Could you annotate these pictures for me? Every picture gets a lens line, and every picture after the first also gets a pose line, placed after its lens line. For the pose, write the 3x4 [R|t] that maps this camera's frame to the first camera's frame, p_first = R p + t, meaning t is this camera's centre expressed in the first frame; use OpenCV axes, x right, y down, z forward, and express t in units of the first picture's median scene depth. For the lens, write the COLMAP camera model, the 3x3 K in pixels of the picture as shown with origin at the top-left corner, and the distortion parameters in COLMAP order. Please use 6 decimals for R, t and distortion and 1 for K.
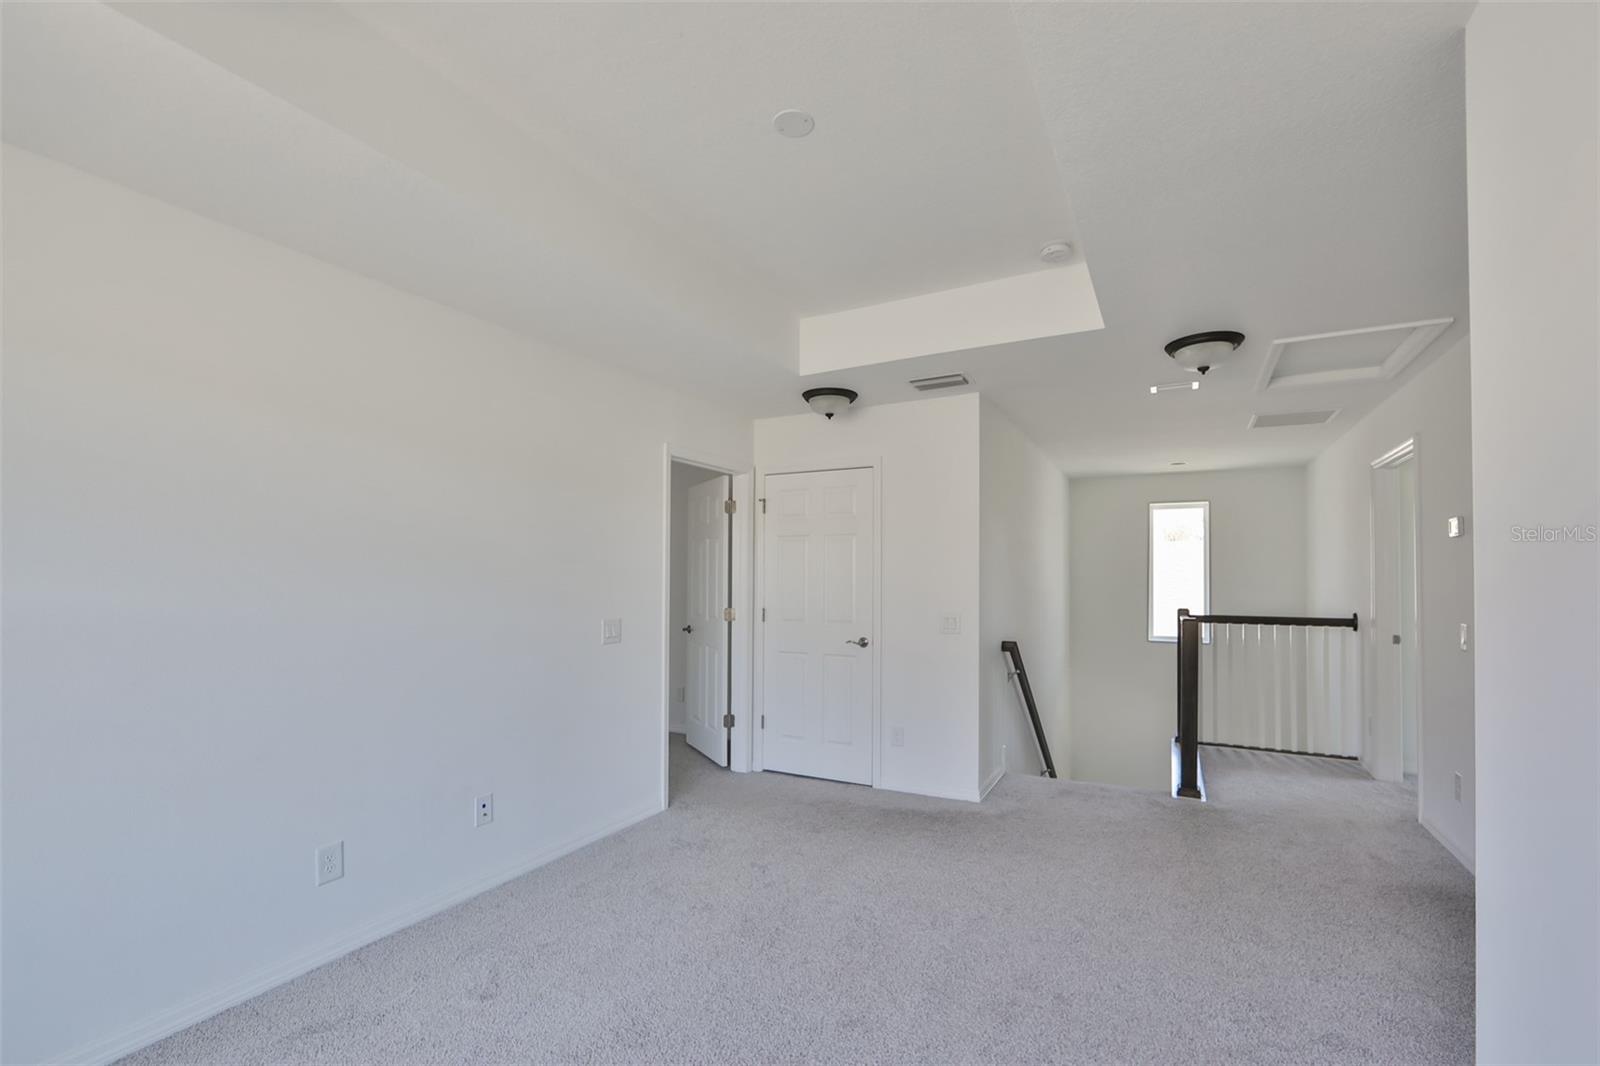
lens RADIAL K [[691.6, 0, 817.9], [0, 691.6, 562.8], [0, 0, 1]] dist [-0.002606, 0.000092]
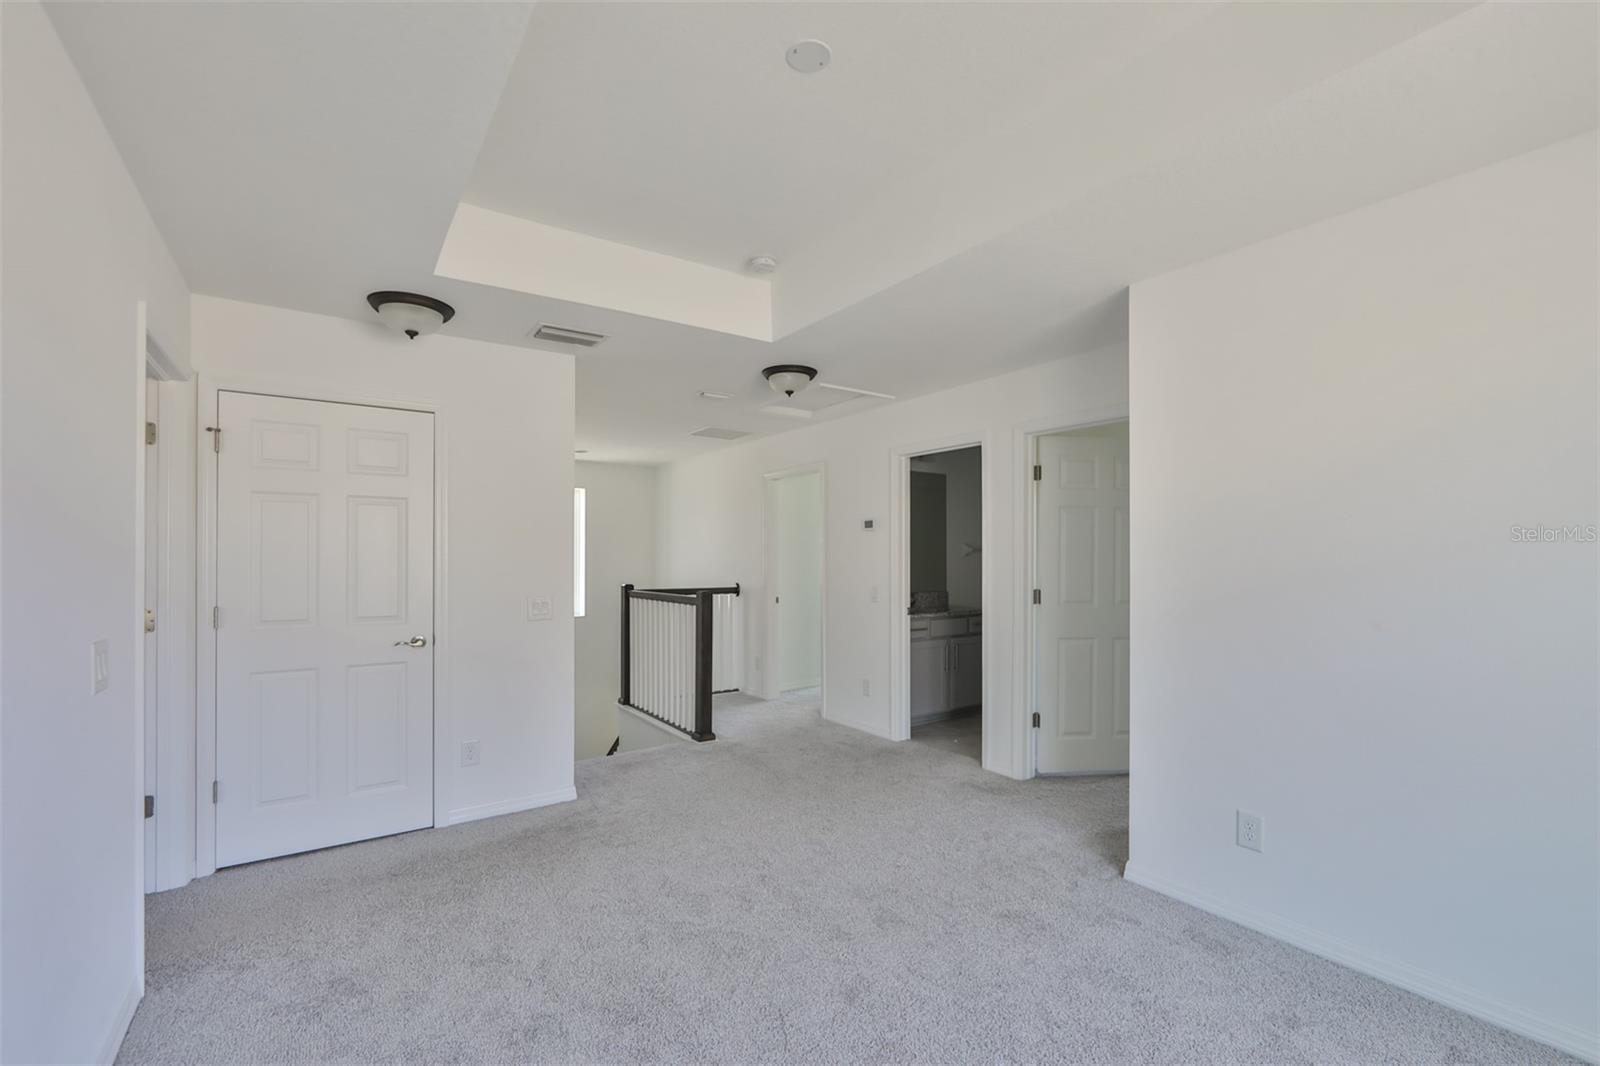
lens RADIAL K [[691.6, 0, 817.9], [0, 691.6, 562.8], [0, 0, 1]] dist [-0.002606, 0.000092]
pose [[0.459738, -0.008568, 0.888013, -0.426352], [-0.021421, 0.999556, 0.020735, 0.001764], [-0.887796, -0.028555, 0.459351, 0.282235]]
